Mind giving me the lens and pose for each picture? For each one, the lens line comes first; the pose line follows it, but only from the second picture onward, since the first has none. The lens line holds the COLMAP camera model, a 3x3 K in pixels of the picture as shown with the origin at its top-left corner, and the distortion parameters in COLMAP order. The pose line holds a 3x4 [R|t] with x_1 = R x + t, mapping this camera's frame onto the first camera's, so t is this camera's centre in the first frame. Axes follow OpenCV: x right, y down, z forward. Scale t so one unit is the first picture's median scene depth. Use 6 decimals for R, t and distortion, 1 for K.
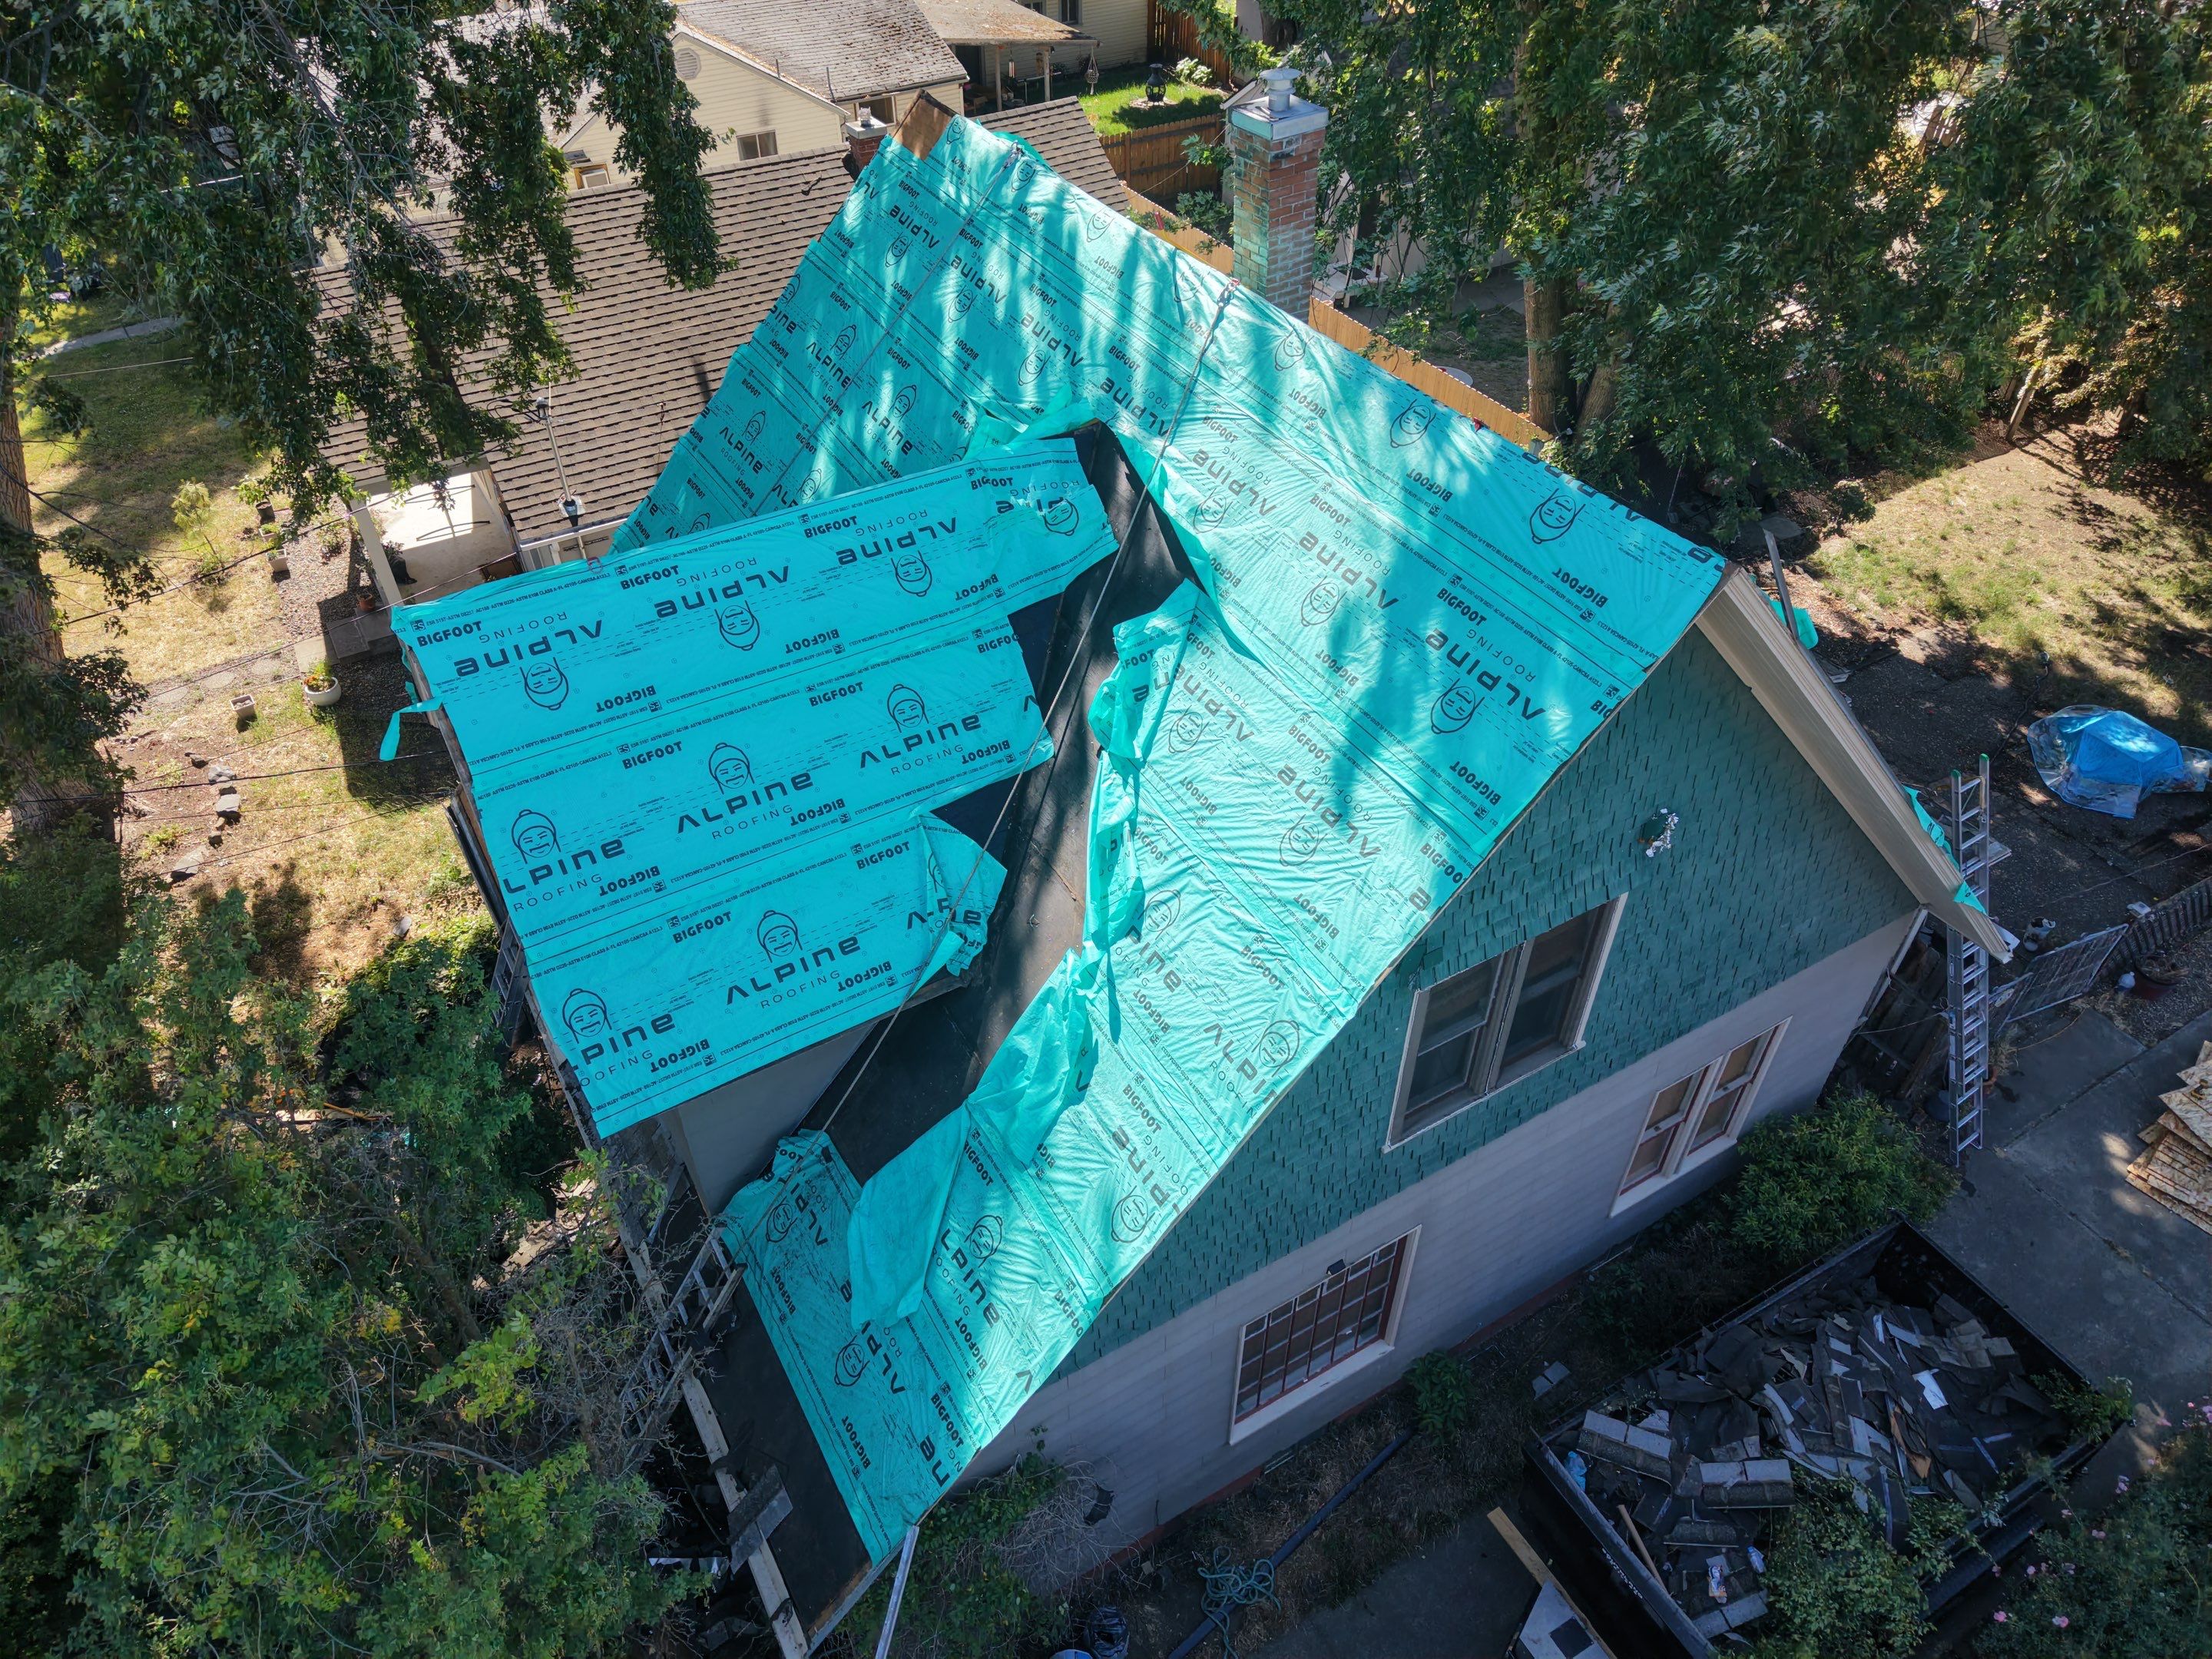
lens RADIAL K [[1487.4, 0, 1104.0], [0, 1487.4, 825.7], [0, 0, 1]] dist [0.008727, -0.008578]
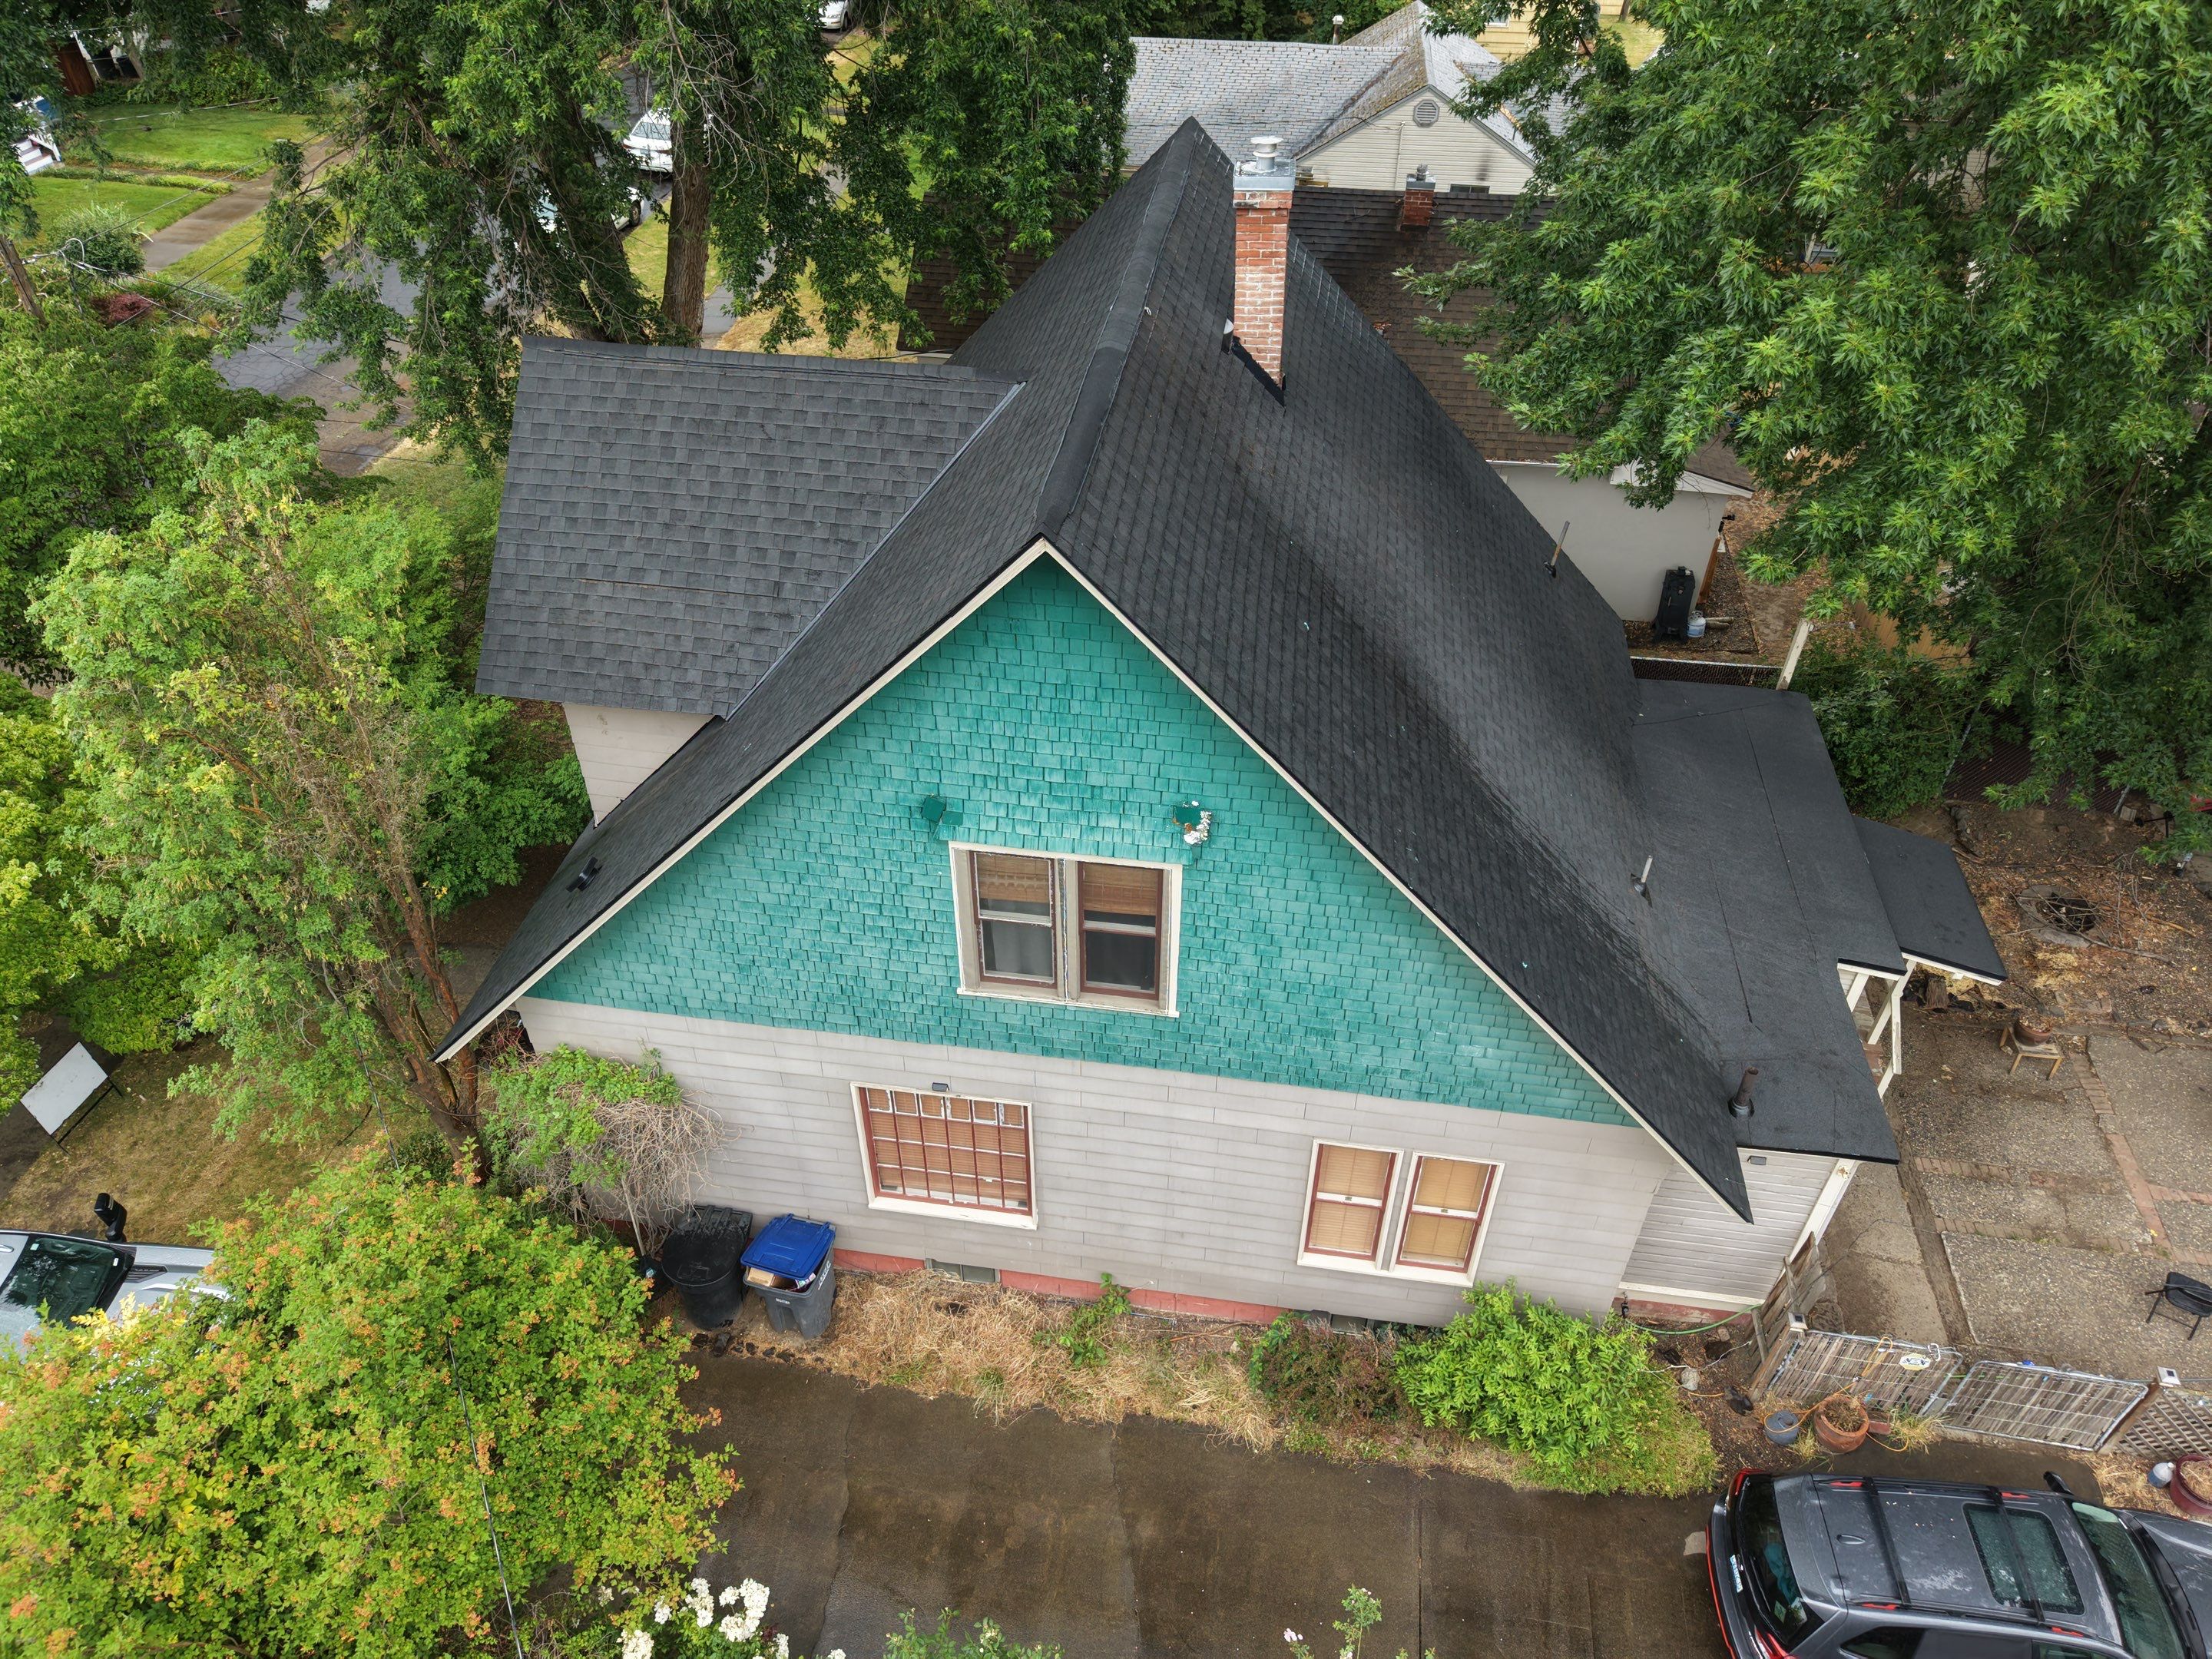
lens RADIAL K [[1487.4, 0, 1119.7], [0, 1487.4, 823.5], [0, 0, 1]] dist [0.008727, -0.008578]
pose [[0.778338, 0.408814, -0.476509, 0.725432], [-0.426344, 0.901291, 0.076851, -0.048155], [0.460891, 0.143340, 0.875804, -0.014498]]
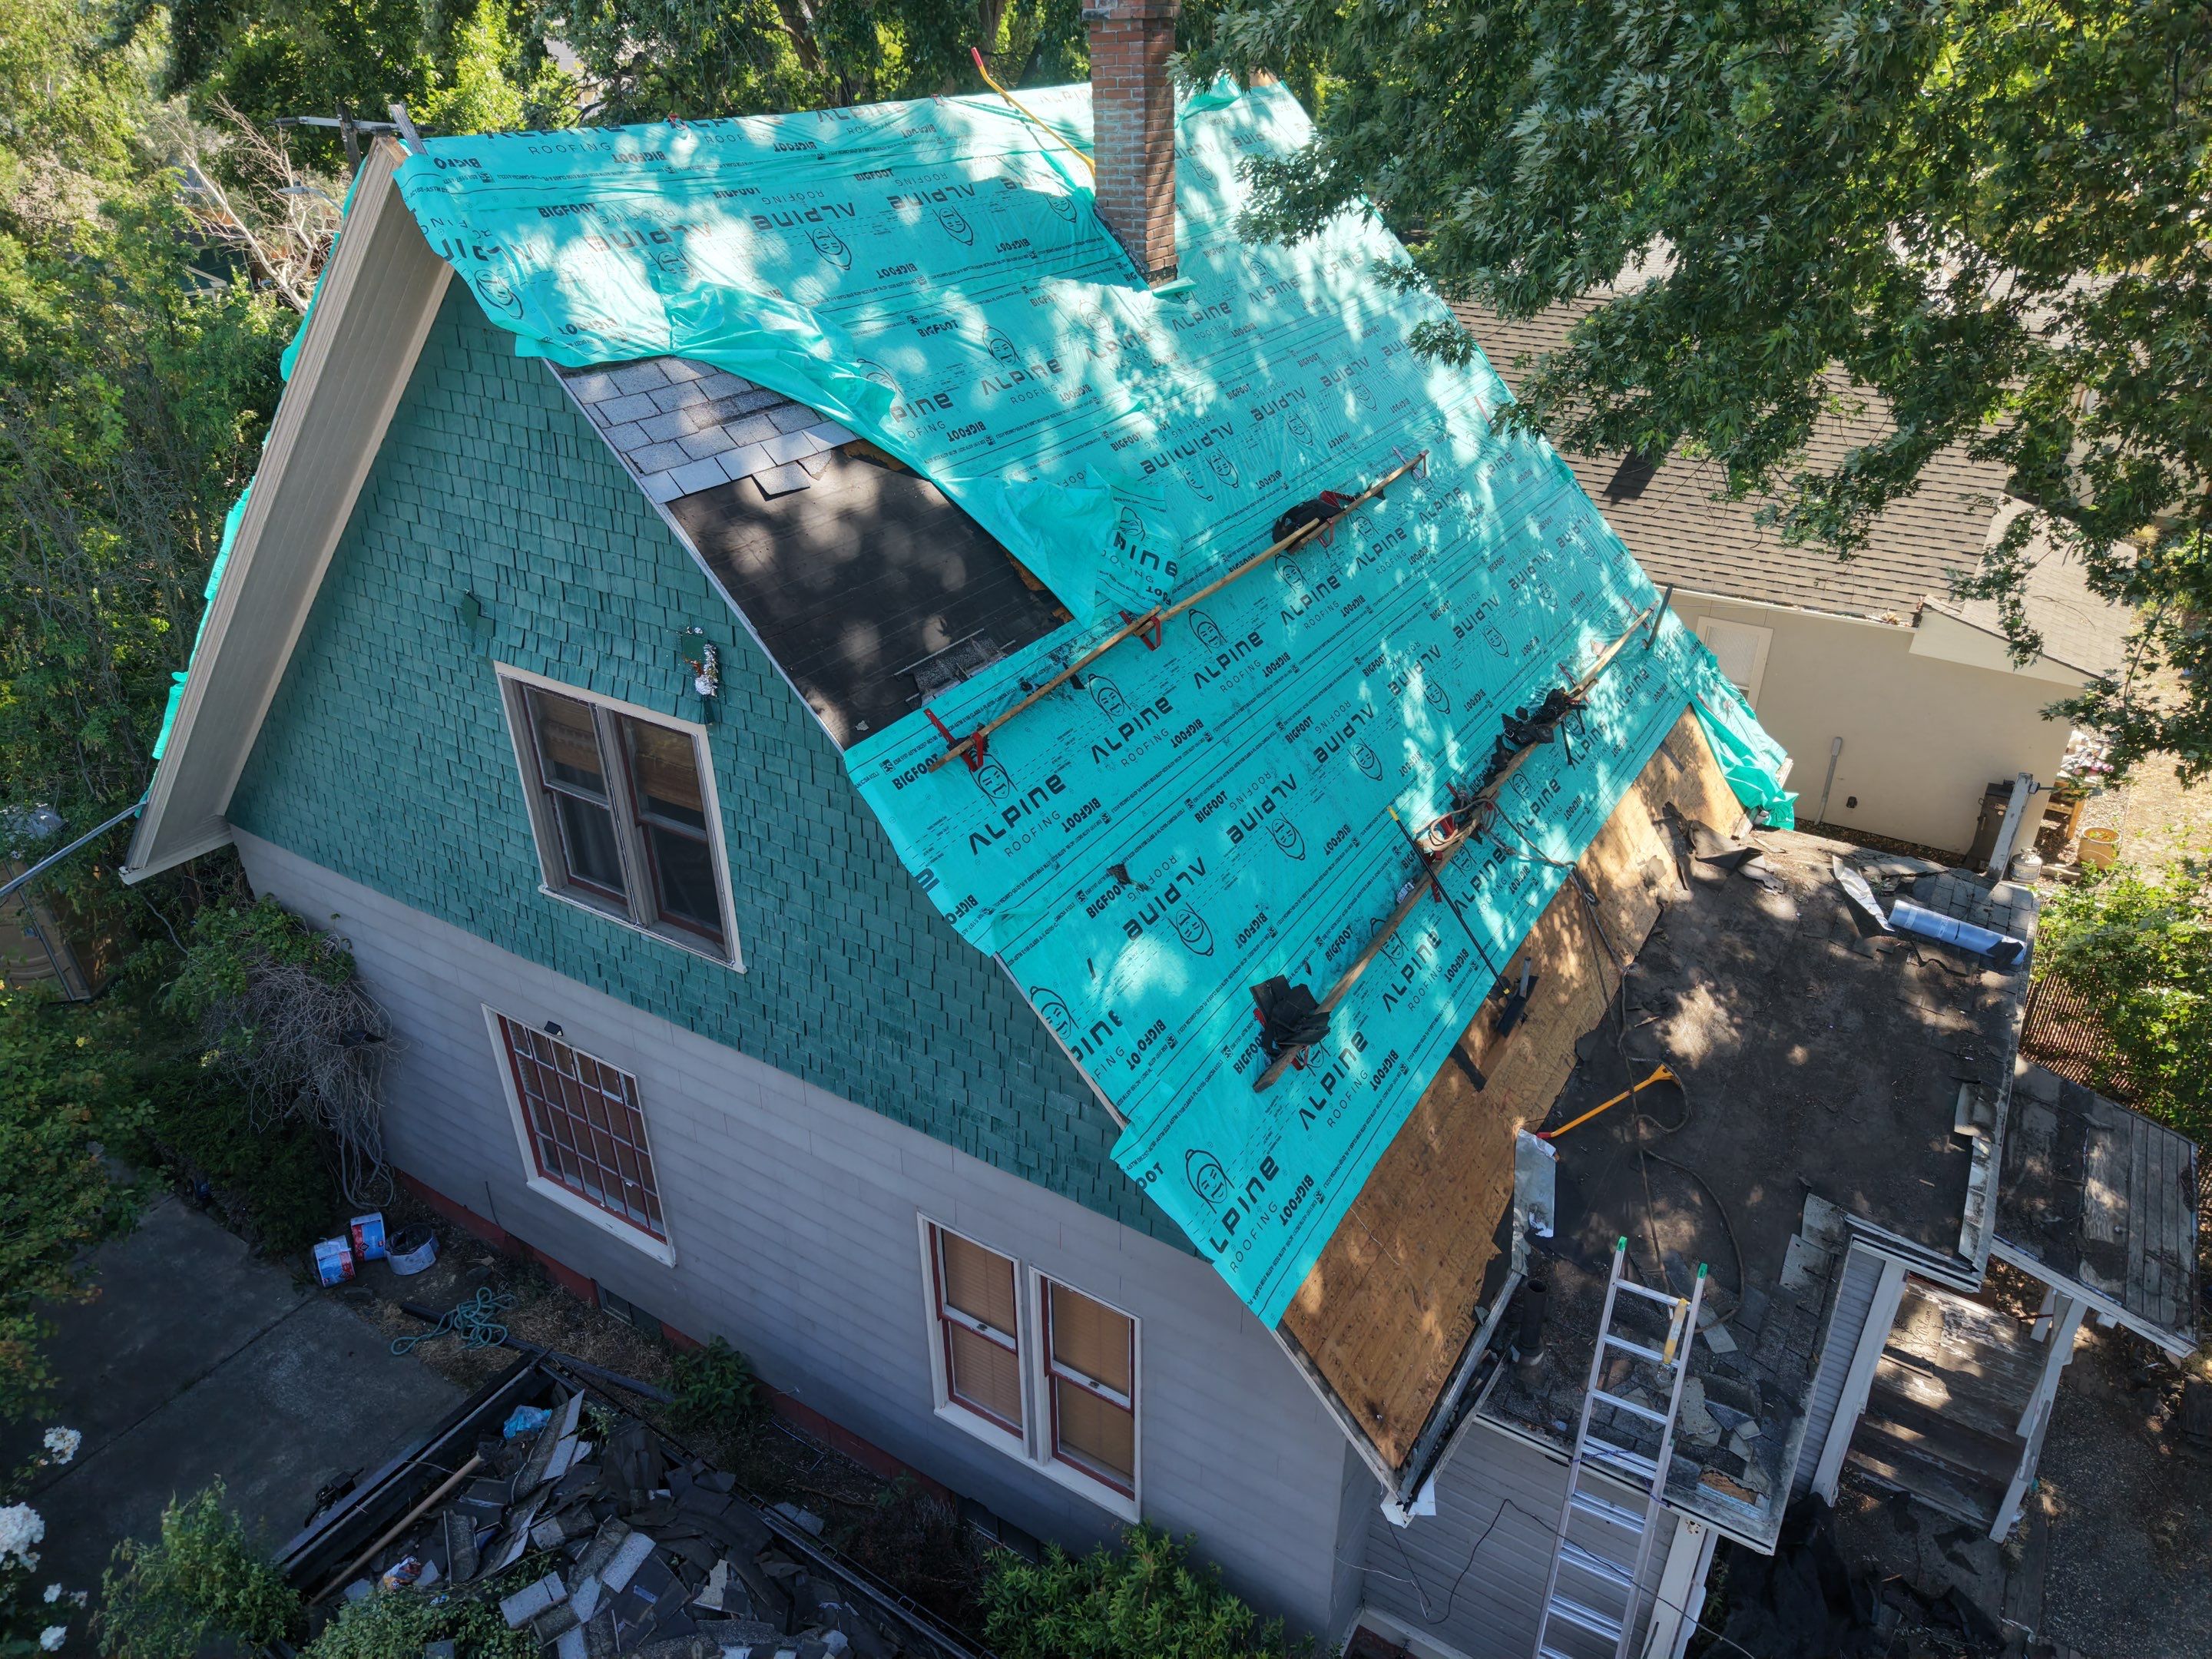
lens RADIAL K [[1487.4, 0, 1115.9], [0, 1487.4, 843.3], [0, 0, 1]] dist [0.008727, -0.008578]
pose [[0.462806, 0.443349, -0.767628, 0.984449], [-0.591520, 0.799414, 0.105077, -0.117587], [0.660238, 0.405437, 0.632224, 0.554826]]
